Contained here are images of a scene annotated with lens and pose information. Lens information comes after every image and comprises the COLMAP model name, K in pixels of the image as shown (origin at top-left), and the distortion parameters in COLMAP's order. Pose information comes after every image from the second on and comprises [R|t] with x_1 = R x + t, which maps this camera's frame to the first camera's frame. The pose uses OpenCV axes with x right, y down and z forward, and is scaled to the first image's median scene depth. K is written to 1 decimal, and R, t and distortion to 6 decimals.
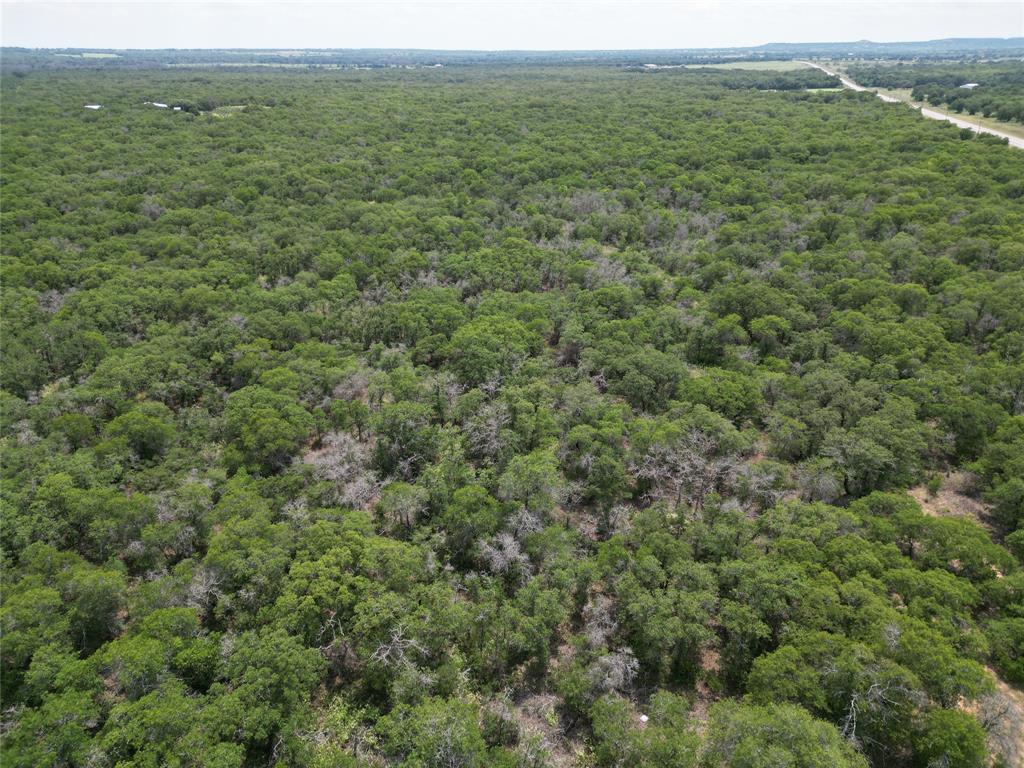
lens RADIAL K [[714.1, 0, 511.2], [0, 714.1, 385.4], [0, 0, 1]] dist [0.074775, -0.064301]
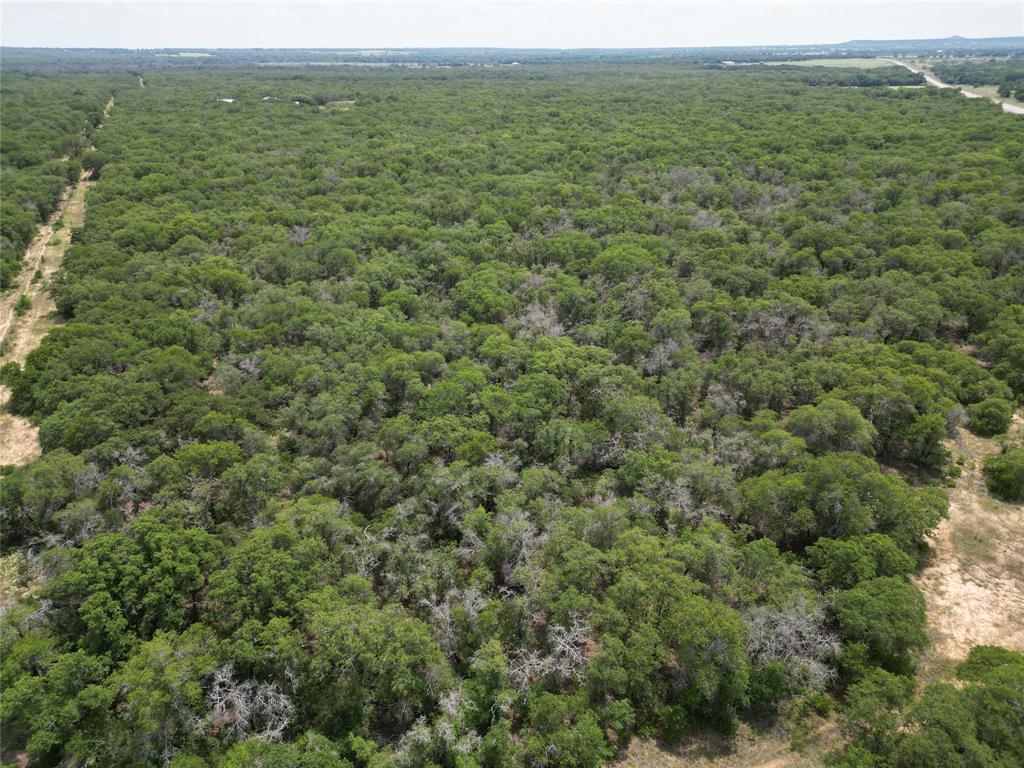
lens RADIAL K [[714.1, 0, 511.1], [0, 714.1, 385.1], [0, 0, 1]] dist [0.074775, -0.064301]
pose [[0.995910, 0.036334, -0.082726, -0.051869], [-0.036210, 0.999340, 0.003005, 0.075957], [0.082781, 0.000002, 0.996568, -0.163380]]
